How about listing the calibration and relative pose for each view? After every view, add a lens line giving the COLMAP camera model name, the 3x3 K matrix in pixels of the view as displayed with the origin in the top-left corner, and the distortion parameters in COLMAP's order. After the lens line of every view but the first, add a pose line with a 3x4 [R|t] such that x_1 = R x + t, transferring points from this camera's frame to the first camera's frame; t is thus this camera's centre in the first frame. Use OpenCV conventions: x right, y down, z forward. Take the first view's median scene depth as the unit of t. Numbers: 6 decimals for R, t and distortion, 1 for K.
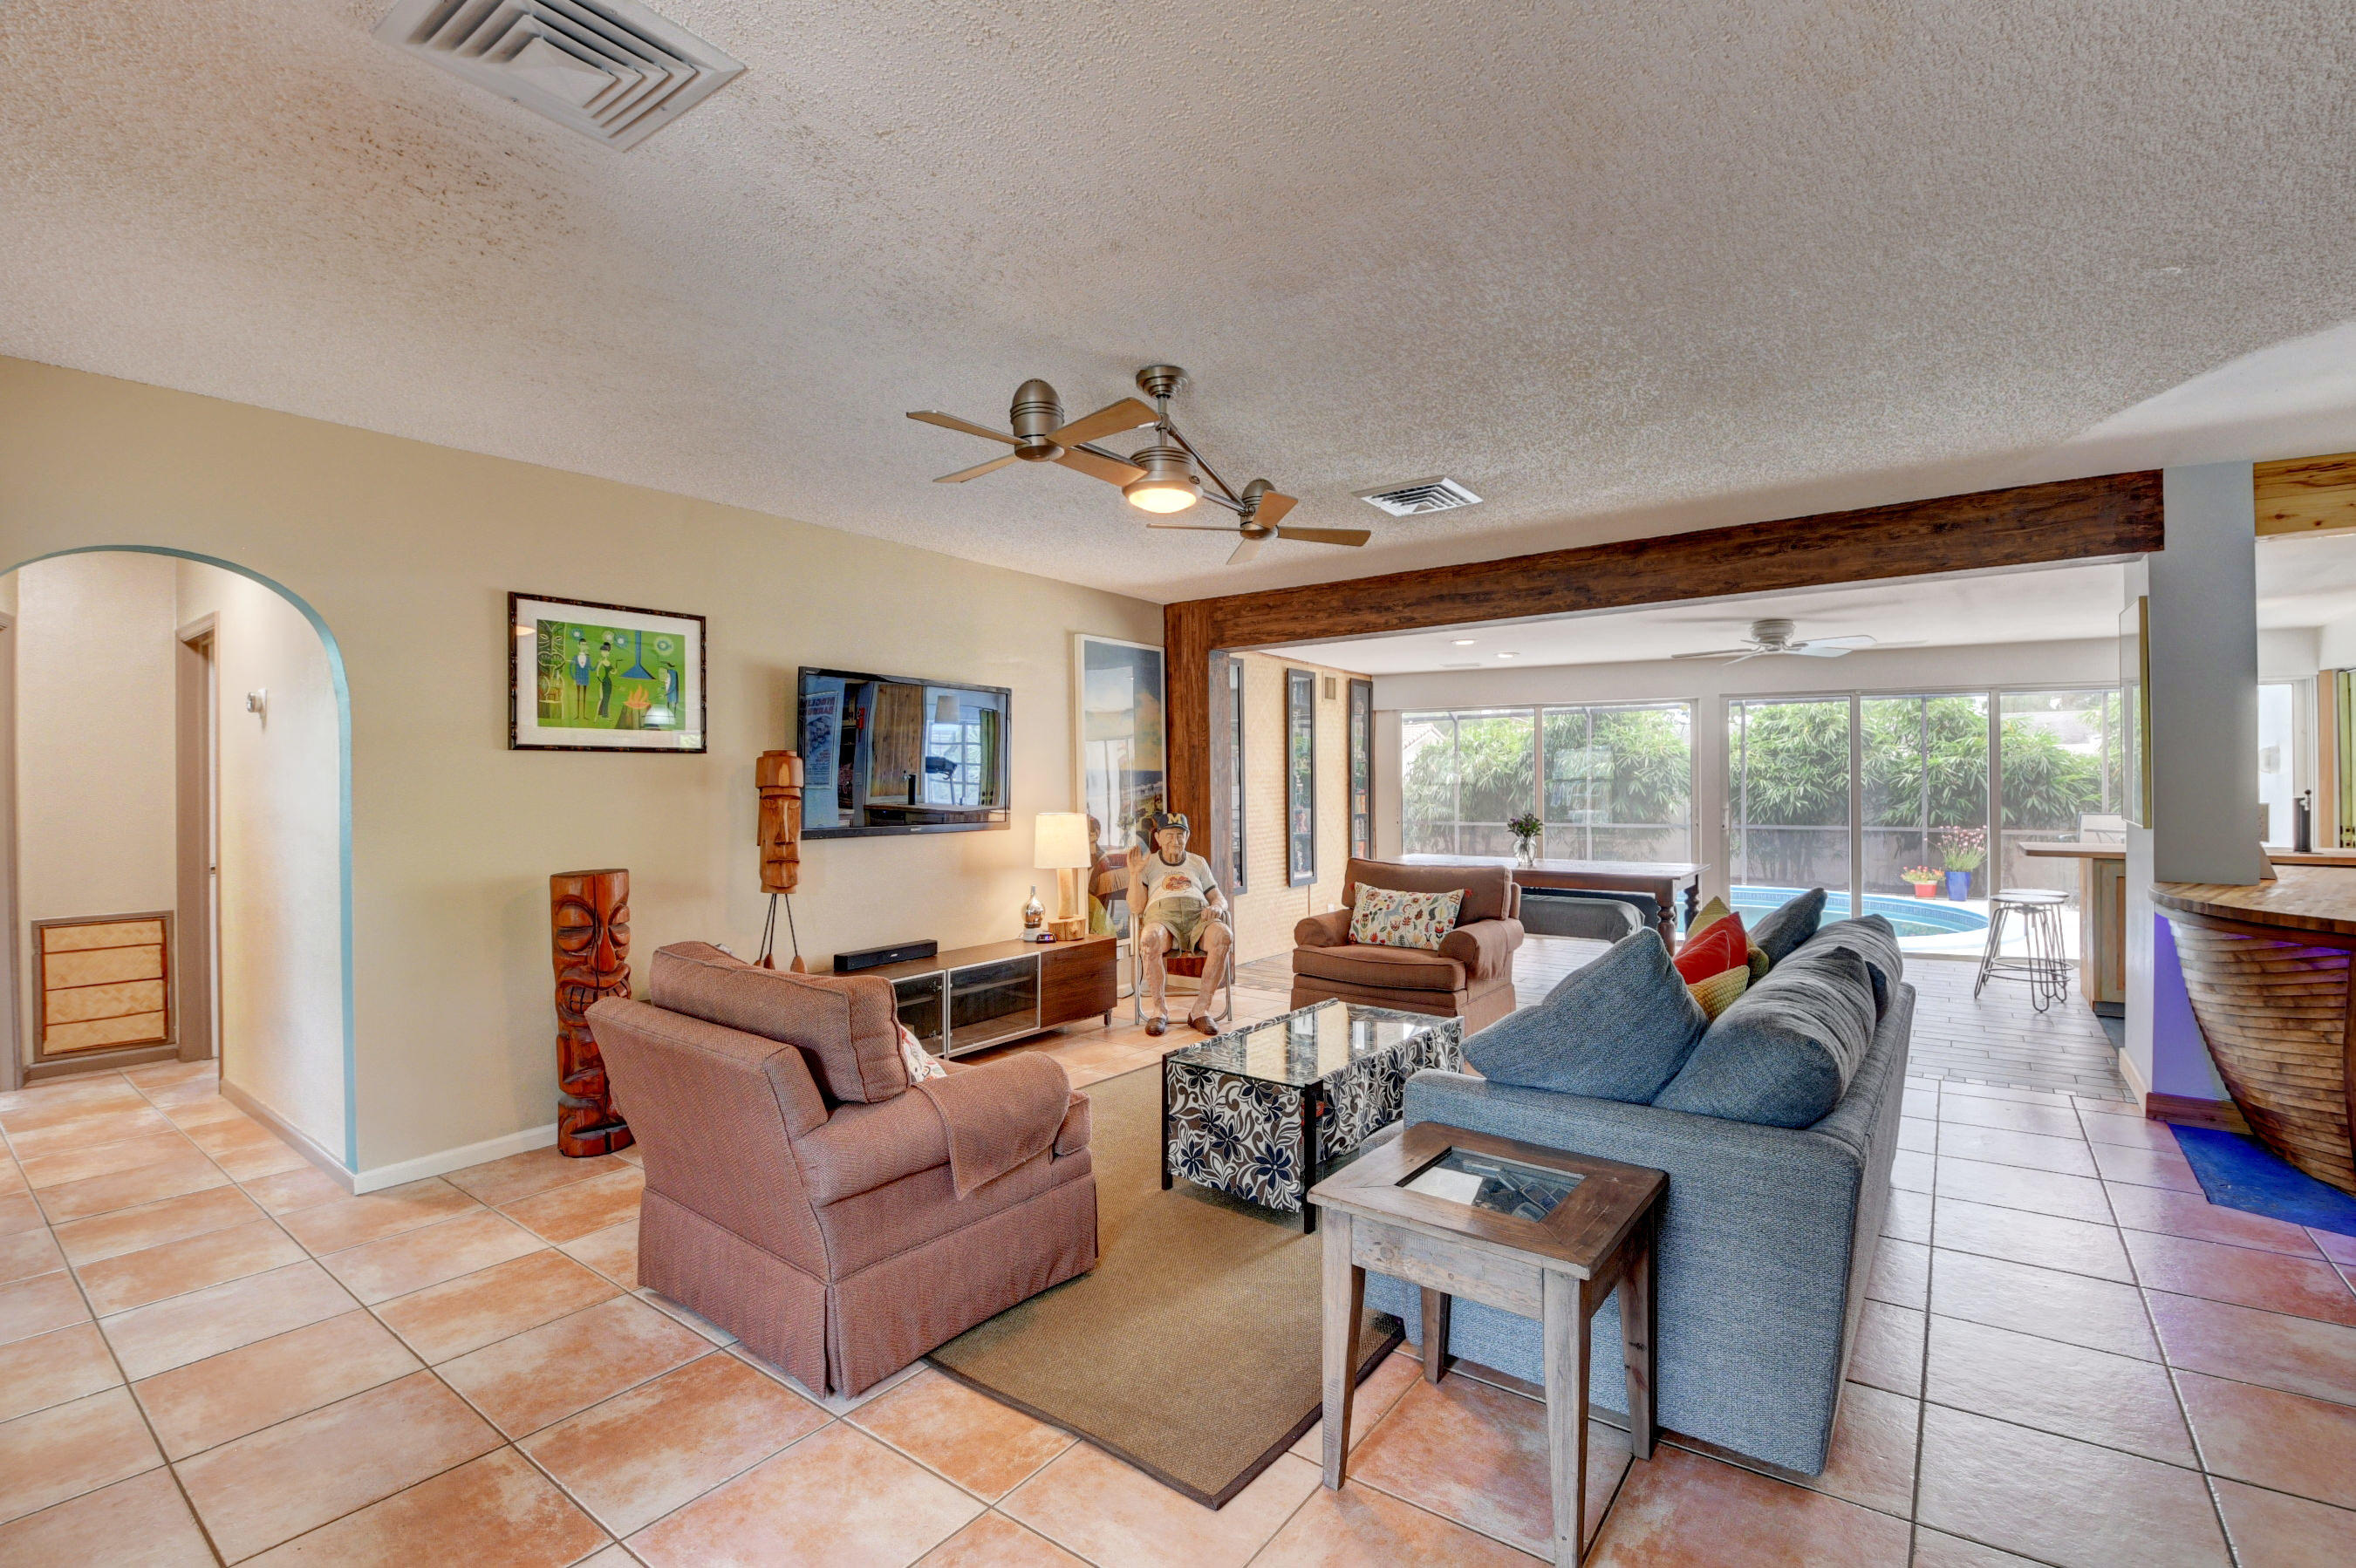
lens RADIAL K [[1034.2, 0, 1181.9], [0, 1034.2, 778.8], [0, 0, 1]] dist [0.002718, -0.013297]
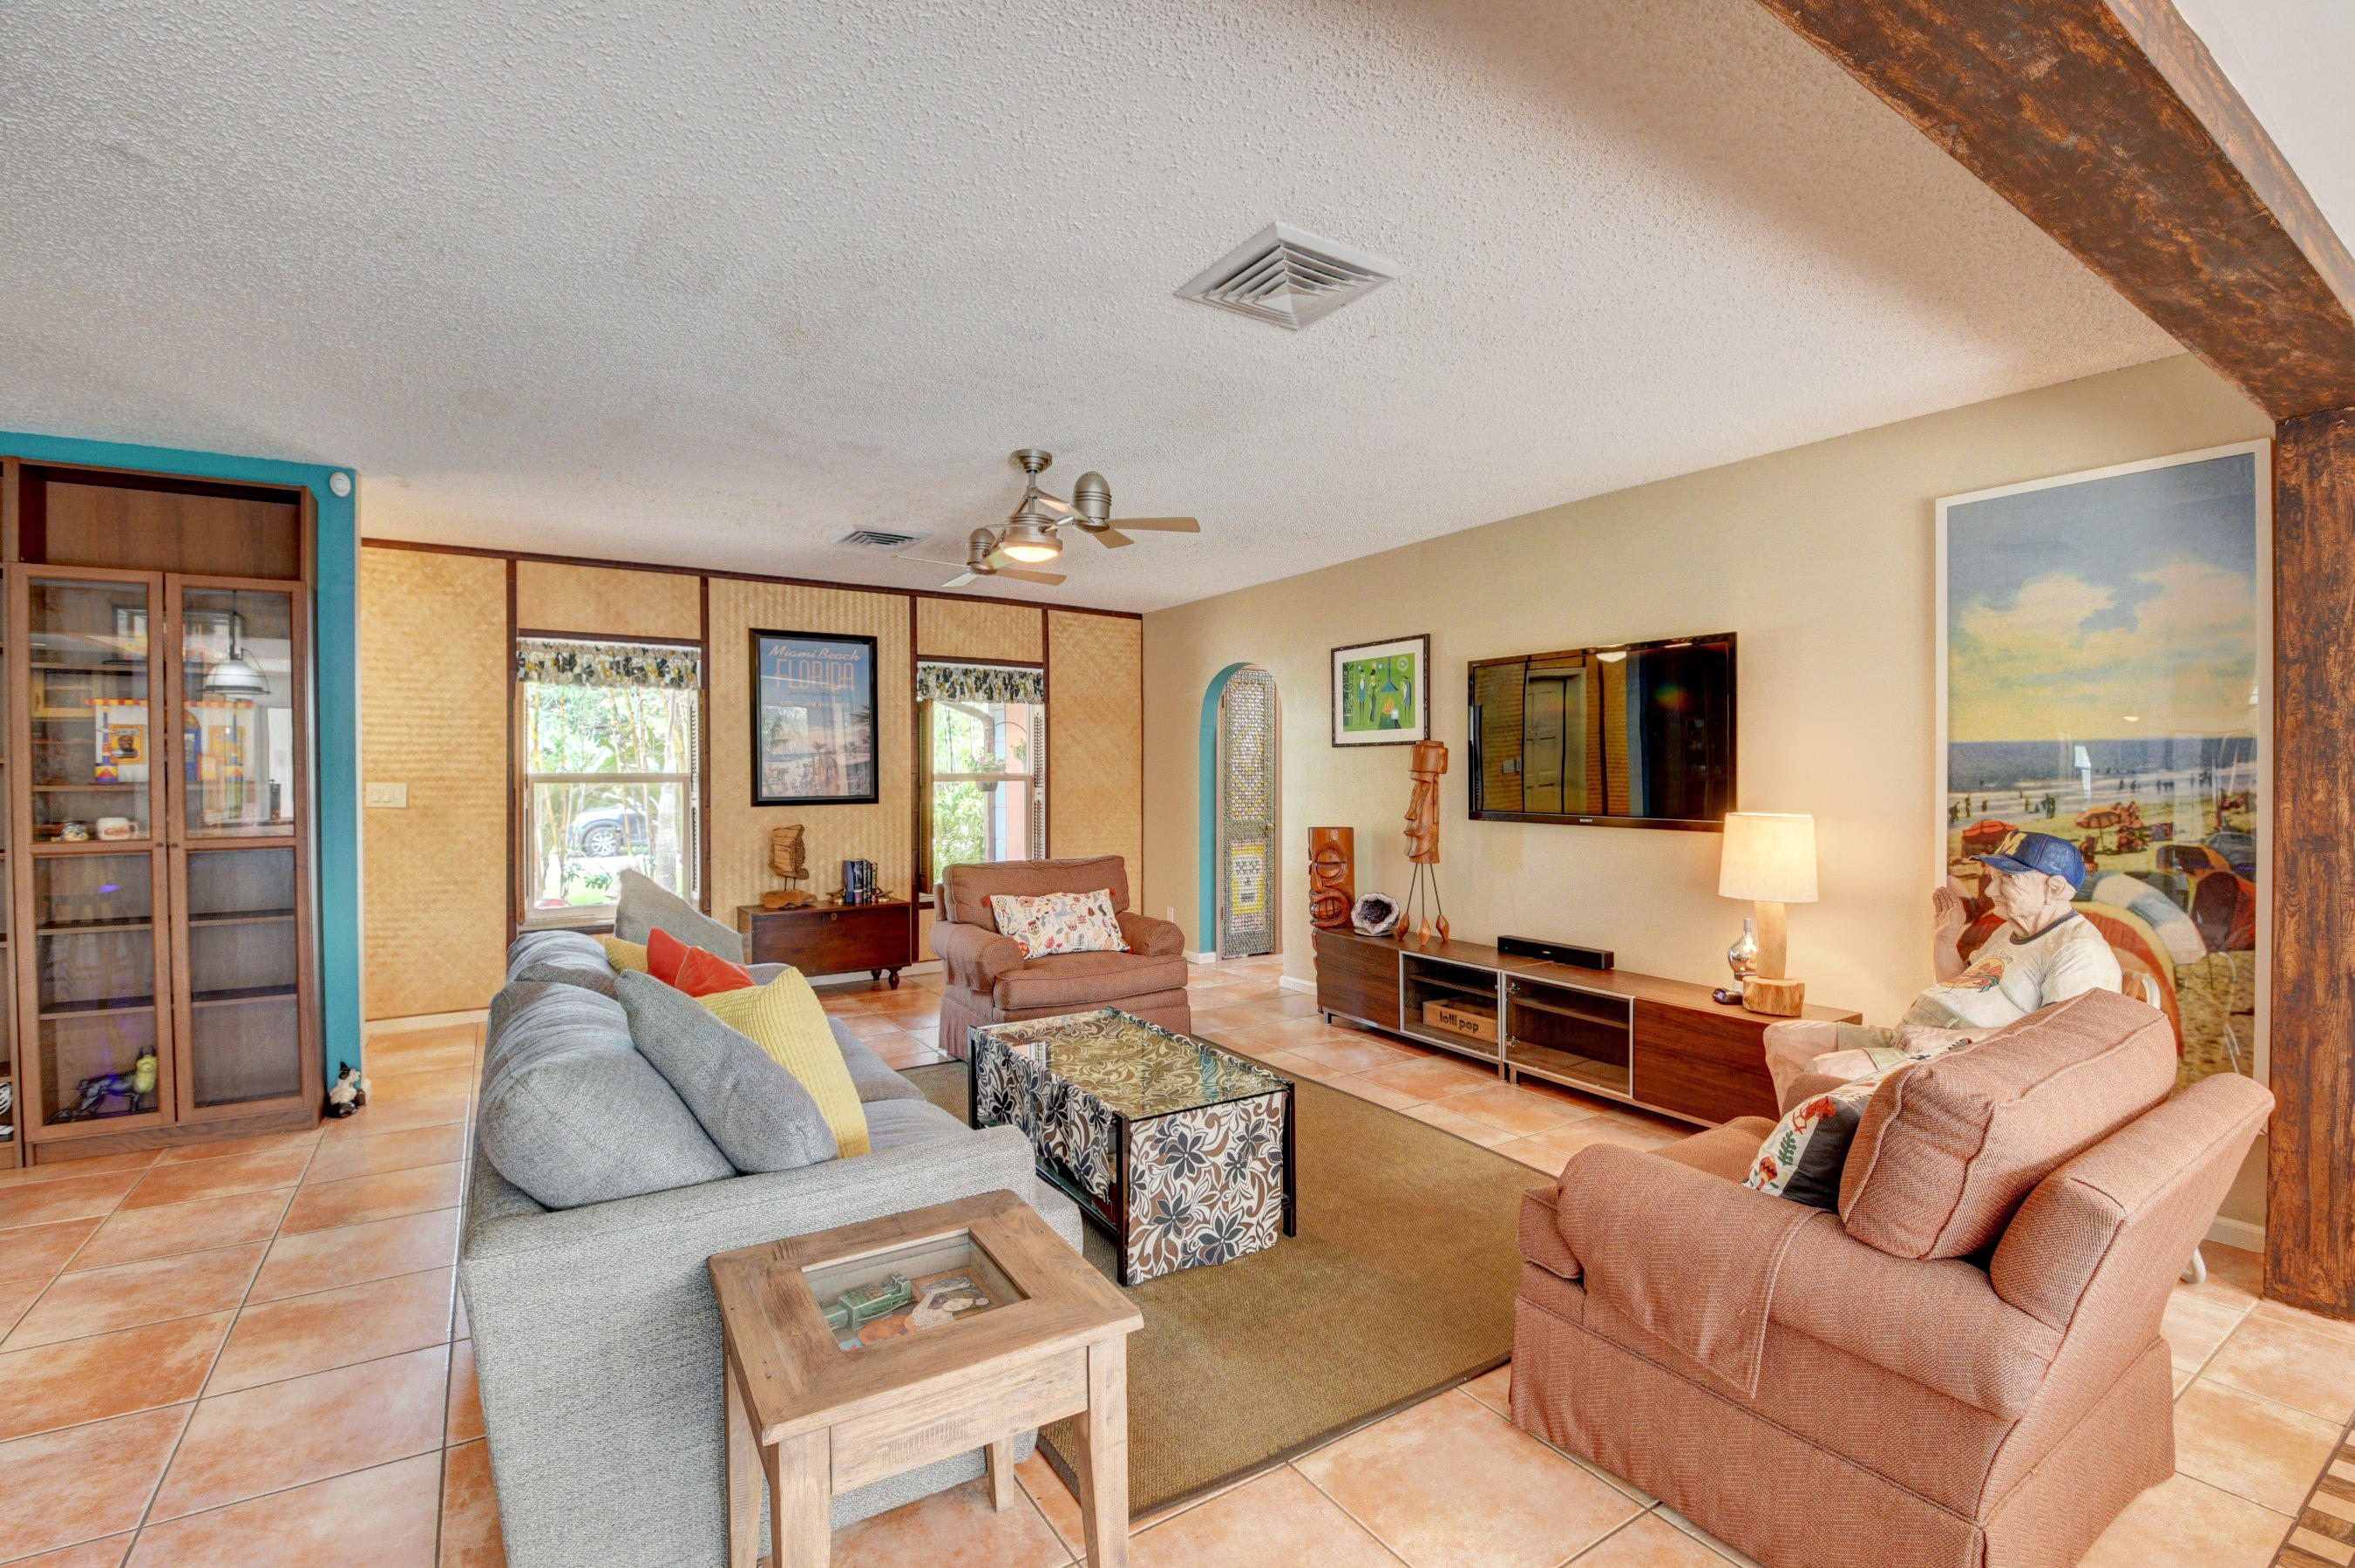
lens RADIAL K [[1032.9, 0, 1179.1], [0, 1032.9, 784.1], [0, 0, 1]] dist [0.019335, -0.031611]
pose [[-0.342776, 0.017626, -0.939252, 0.658341], [0.008539, 0.999841, 0.015647, 0.001204], [0.939378, -0.002657, -0.342872, 0.932625]]
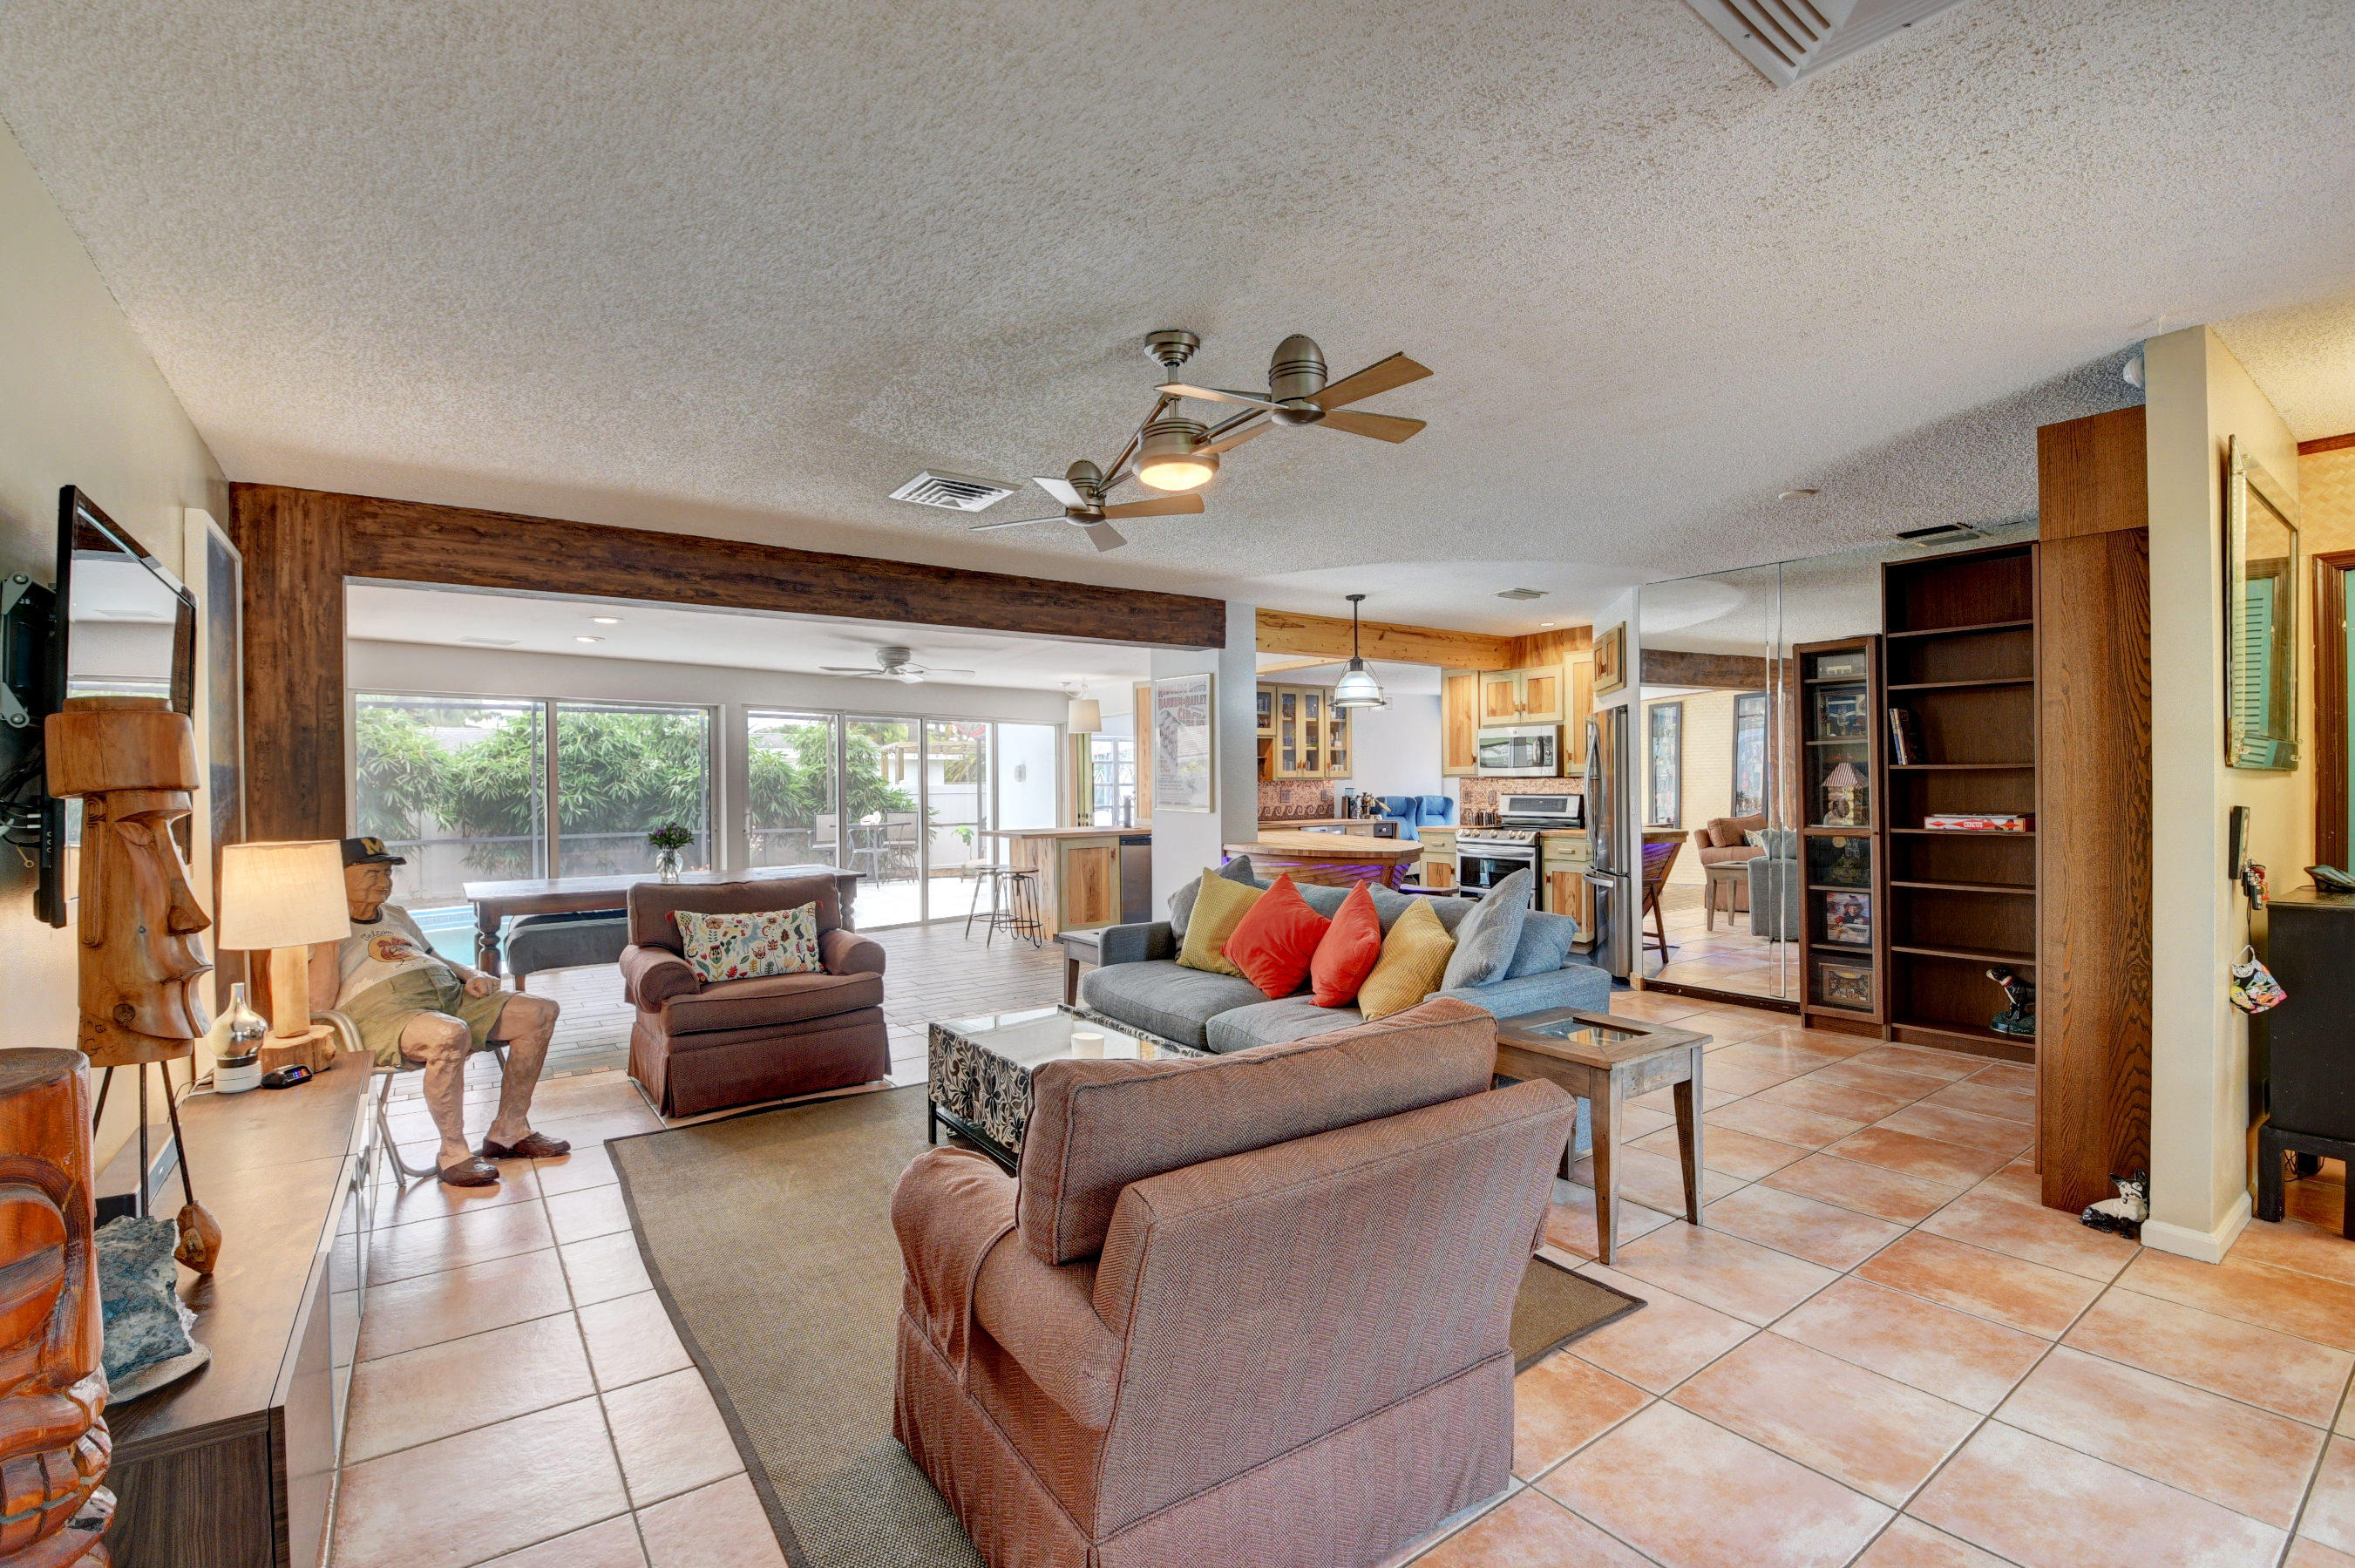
lens RADIAL K [[1038.4, 0, 1177.6], [0, 1038.4, 781.0], [0, 0, 1]] dist [0.004704, -0.020003]
pose [[0.299444, 0.005625, 0.954097, -0.524017], [0.002056, 0.999976, -0.006541, 0.005657], [-0.954112, 0.003920, 0.299425, 0.417440]]
